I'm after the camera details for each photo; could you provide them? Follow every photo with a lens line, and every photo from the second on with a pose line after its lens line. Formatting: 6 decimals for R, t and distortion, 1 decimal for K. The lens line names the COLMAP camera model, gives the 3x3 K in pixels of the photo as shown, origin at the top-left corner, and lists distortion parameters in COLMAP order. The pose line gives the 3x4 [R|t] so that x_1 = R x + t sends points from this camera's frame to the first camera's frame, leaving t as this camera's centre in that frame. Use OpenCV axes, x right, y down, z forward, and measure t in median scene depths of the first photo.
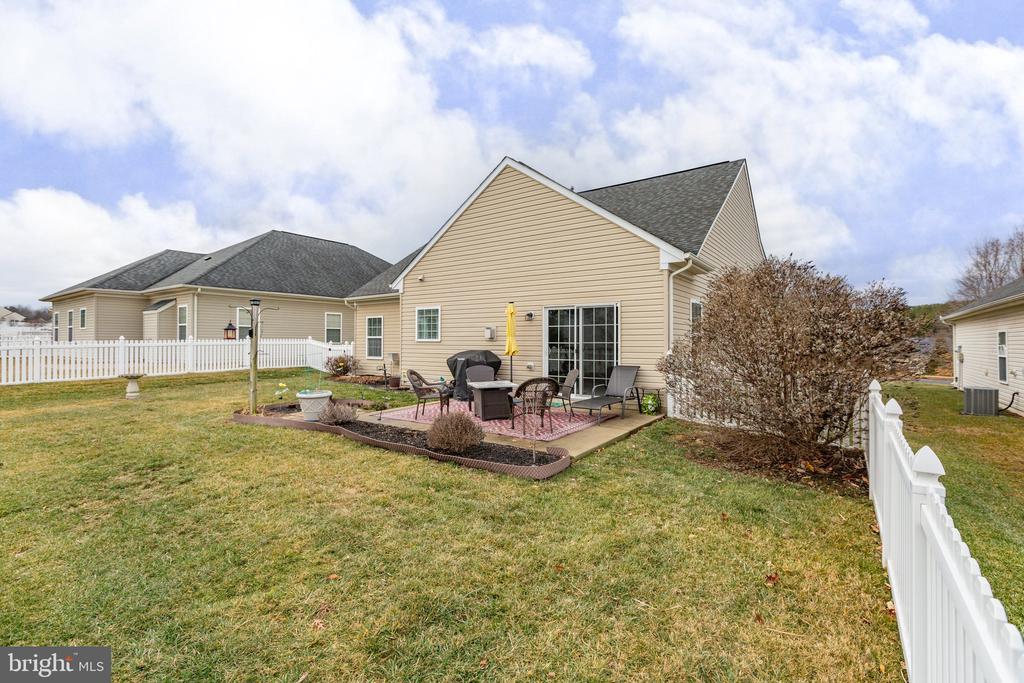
lens RADIAL K [[465.8, 0, 510.7], [0, 465.8, 337.3], [0, 0, 1]] dist [0.011101, 0.000721]
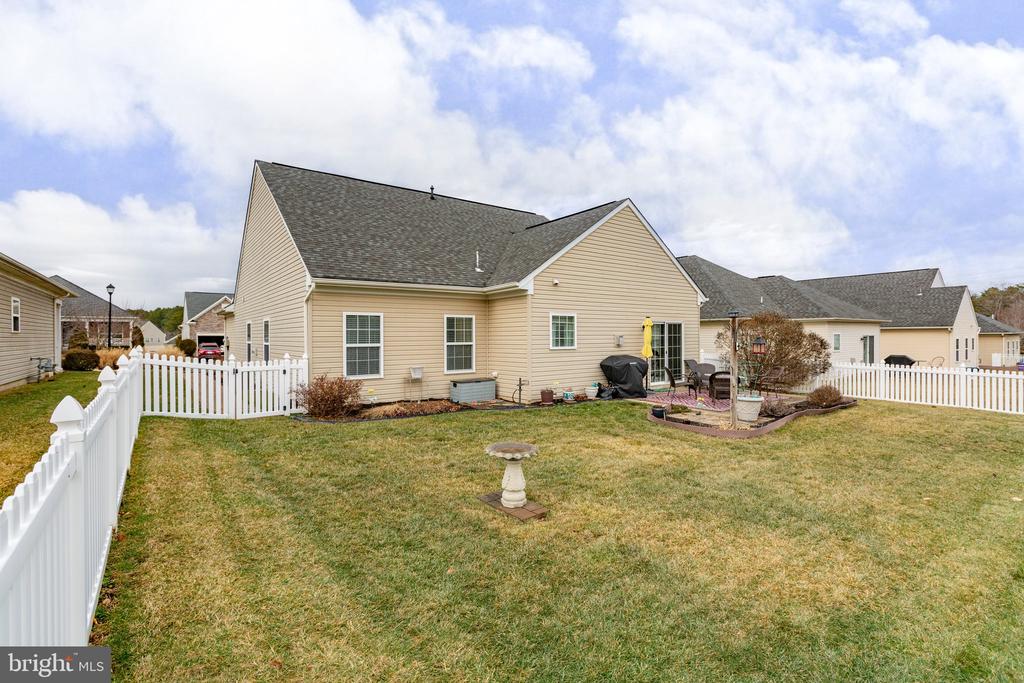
lens RADIAL K [[465.8, 0, 513.1], [0, 465.8, 333.3], [0, 0, 1]] dist [0.011101, 0.000721]
pose [[0.294783, 0.003461, 0.955558, -1.149424], [-0.001301, 0.999994, -0.003221, -0.021188], [-0.955563, -0.000294, 0.294786, 0.828492]]
